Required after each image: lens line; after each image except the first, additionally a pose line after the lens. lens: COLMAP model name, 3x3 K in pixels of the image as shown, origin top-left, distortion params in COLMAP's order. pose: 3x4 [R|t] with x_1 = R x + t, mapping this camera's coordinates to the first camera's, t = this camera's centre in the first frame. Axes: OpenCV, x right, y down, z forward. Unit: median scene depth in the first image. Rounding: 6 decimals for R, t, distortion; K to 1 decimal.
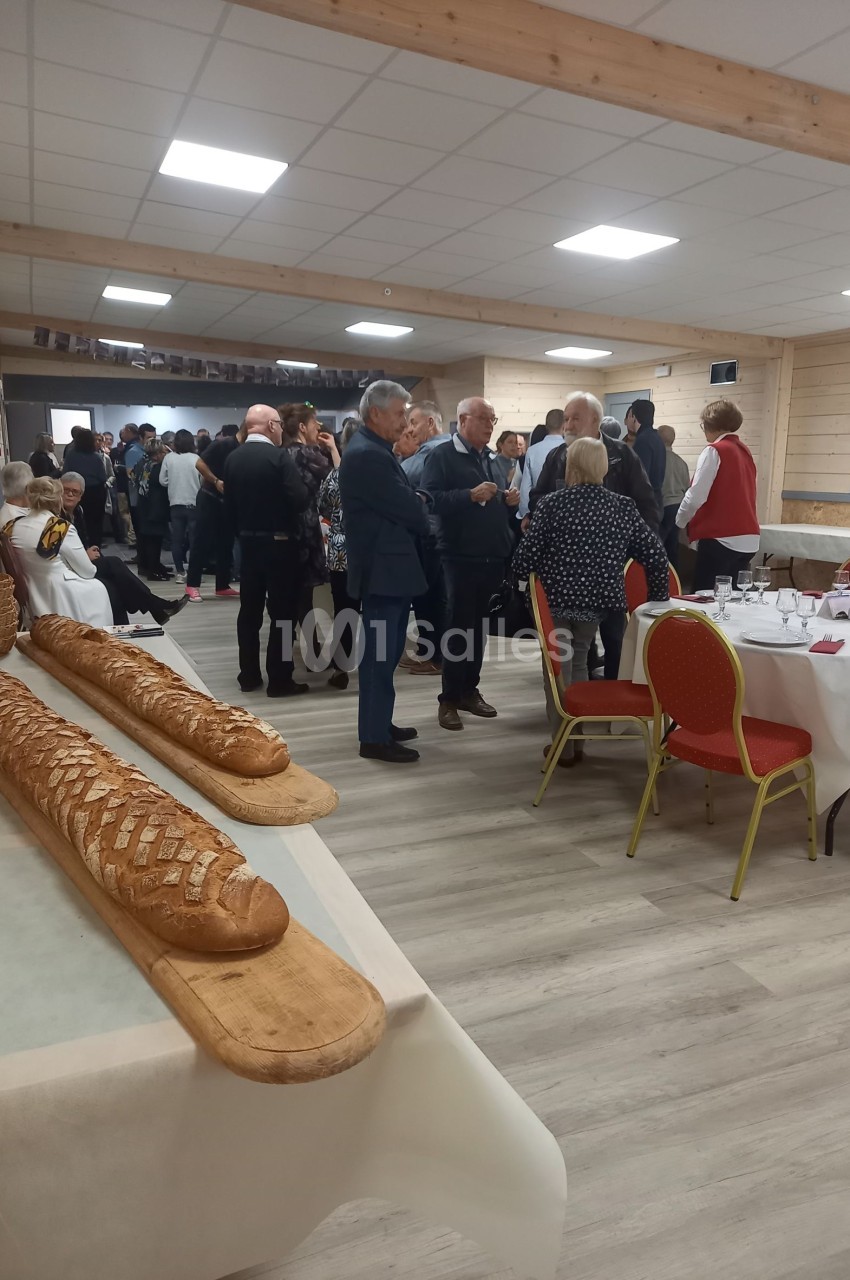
lens RADIAL K [[934.8, 0, 425.6], [0, 934.8, 640.2], [0, 0, 1]] dist [0.048553, -0.040364]
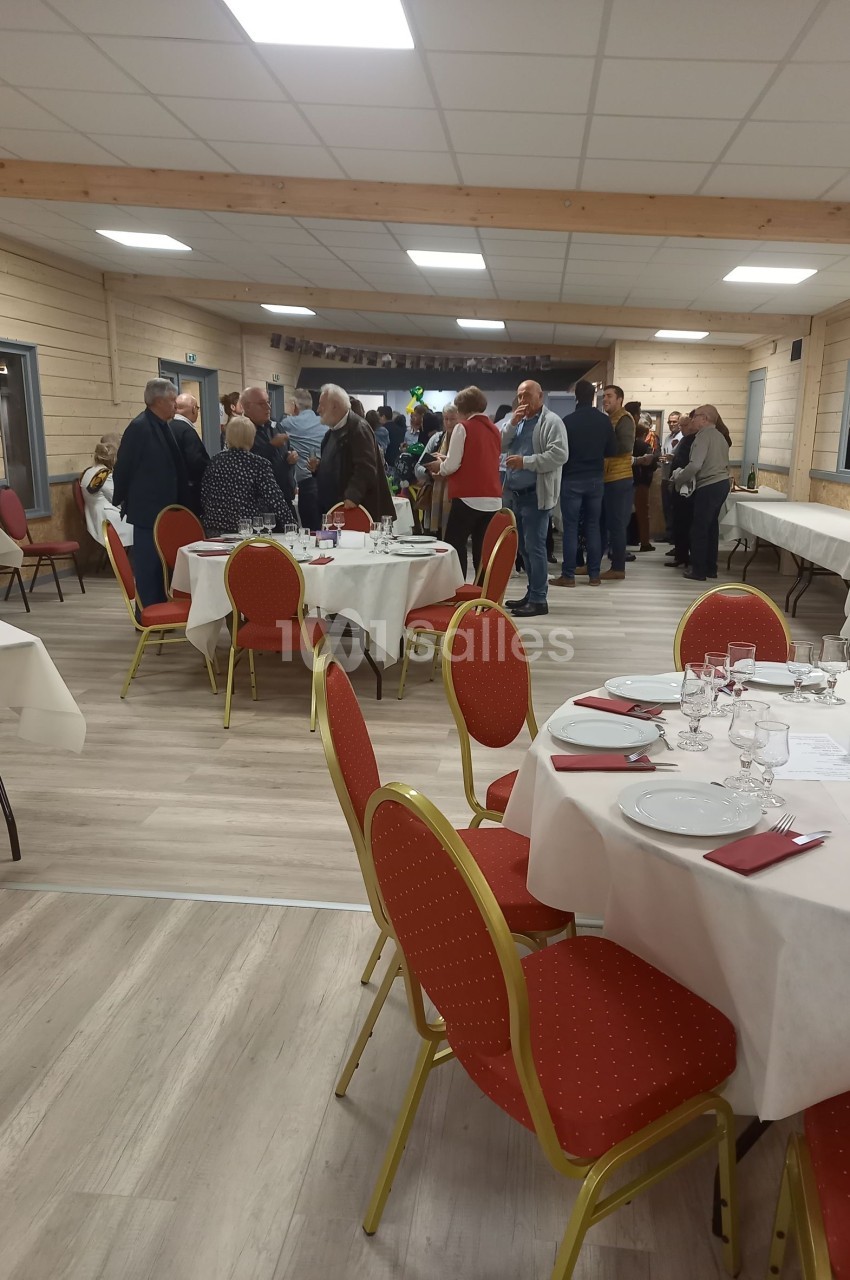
lens RADIAL K [[934.8, 0, 422.2], [0, 934.8, 635.1], [0, 0, 1]] dist [0.048553, -0.040364]
pose [[0.868827, 0.110968, -0.482521, 0.845683], [-0.103057, 0.993747, 0.042972, 0.022313], [0.484272, 0.012392, 0.874830, -0.100318]]
